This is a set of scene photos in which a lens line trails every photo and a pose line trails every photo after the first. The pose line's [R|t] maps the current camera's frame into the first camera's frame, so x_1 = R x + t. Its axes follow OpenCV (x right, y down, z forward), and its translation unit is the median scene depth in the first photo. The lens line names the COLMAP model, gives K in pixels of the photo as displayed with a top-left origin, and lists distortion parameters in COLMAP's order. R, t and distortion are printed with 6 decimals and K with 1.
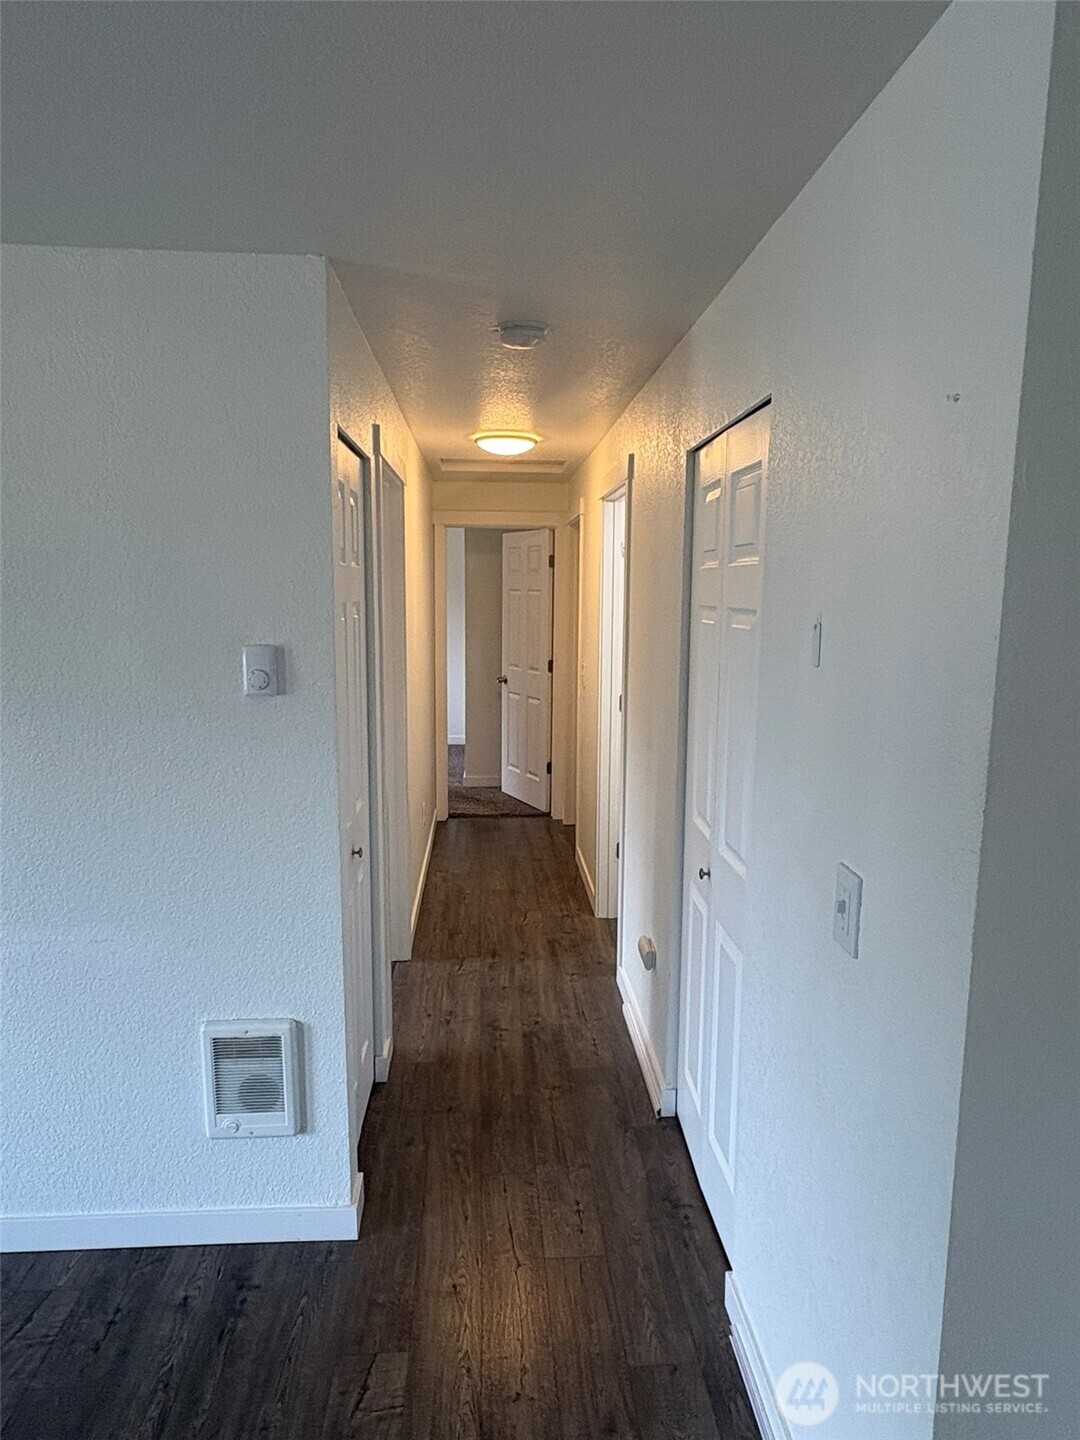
lens RADIAL K [[894.9, 0, 540.0], [0, 894.9, 720.0], [0, 0, 1]] dist [0.003428, 0.000610]
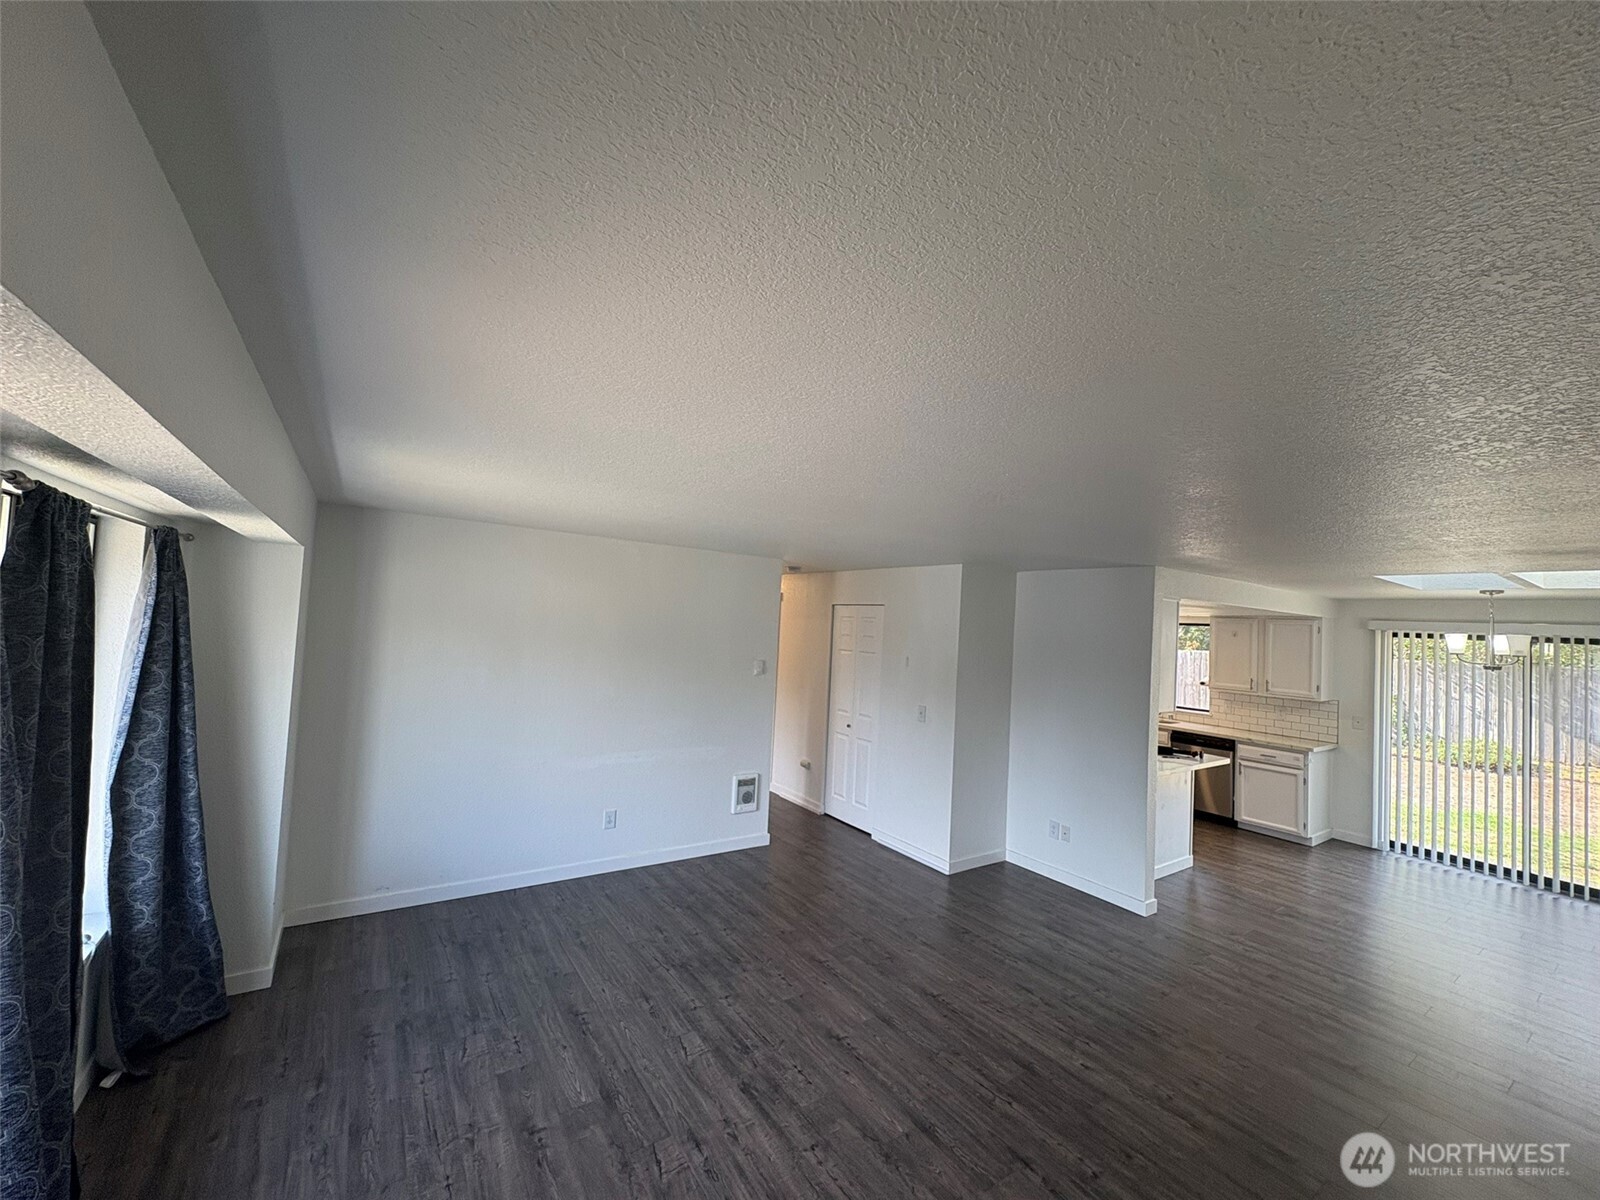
lens RADIAL K [[646.3, 0, 800.0], [0, 646.3, 600.0], [0, 0, 1]] dist [-0.001209, -0.000077]
pose [[0.861896, 0.049463, 0.504667, -1.373306], [0.047838, 0.982861, -0.178031, 0.136836], [-0.504824, 0.177587, 0.844758, -1.216720]]
